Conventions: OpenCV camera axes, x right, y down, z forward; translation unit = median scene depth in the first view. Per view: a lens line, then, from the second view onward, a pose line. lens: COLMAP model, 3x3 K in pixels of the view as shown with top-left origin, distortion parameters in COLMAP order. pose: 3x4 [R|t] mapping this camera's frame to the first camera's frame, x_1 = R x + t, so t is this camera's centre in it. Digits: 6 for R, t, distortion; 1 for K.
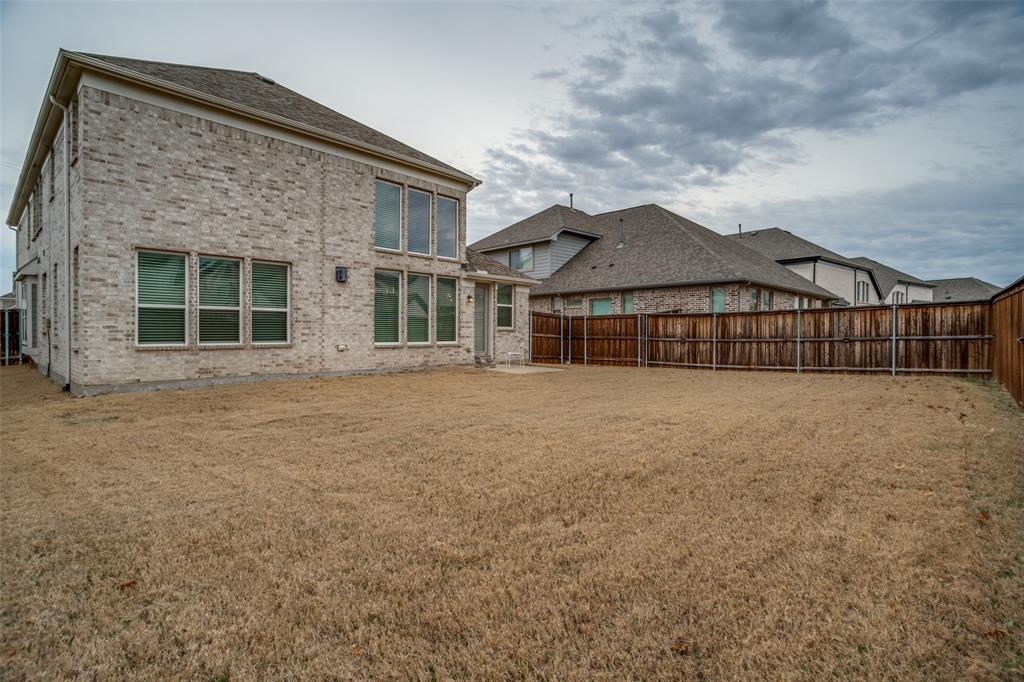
lens RADIAL K [[499.7, 0, 509.6], [0, 499.7, 336.0], [0, 0, 1]] dist [-0.071144, 0.028726]
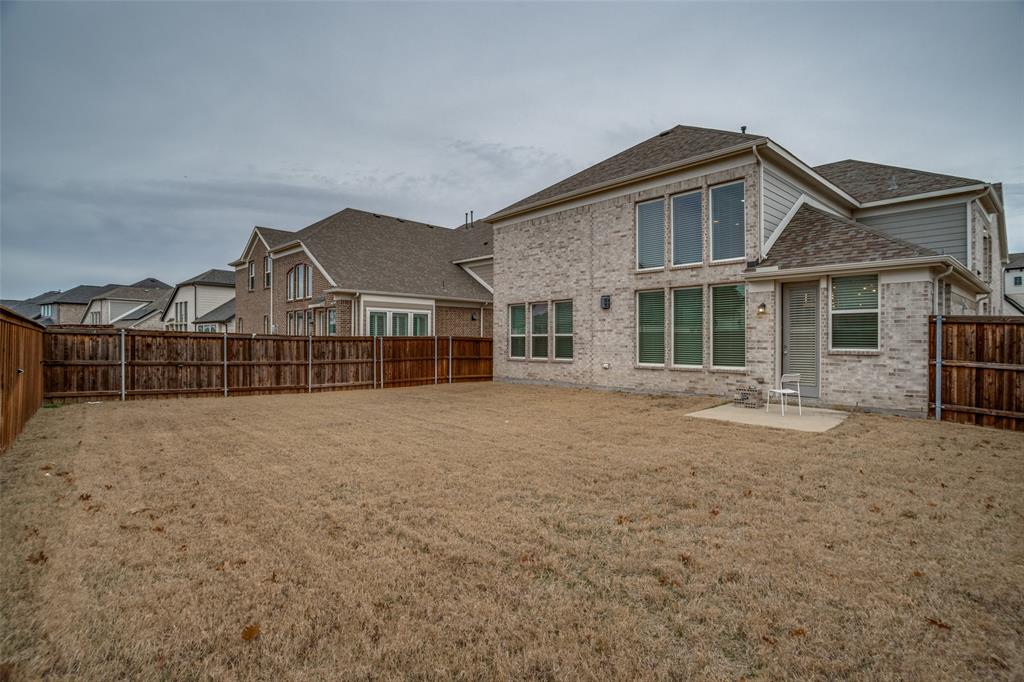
lens RADIAL K [[499.7, 0, 509.6], [0, 499.7, 336.0], [0, 0, 1]] dist [-0.071144, 0.028726]
pose [[-0.117867, -0.015405, -0.992910, 0.818441], [-0.012309, 0.999826, -0.014051, -0.026017], [0.992953, 0.010566, -0.118037, 0.900470]]
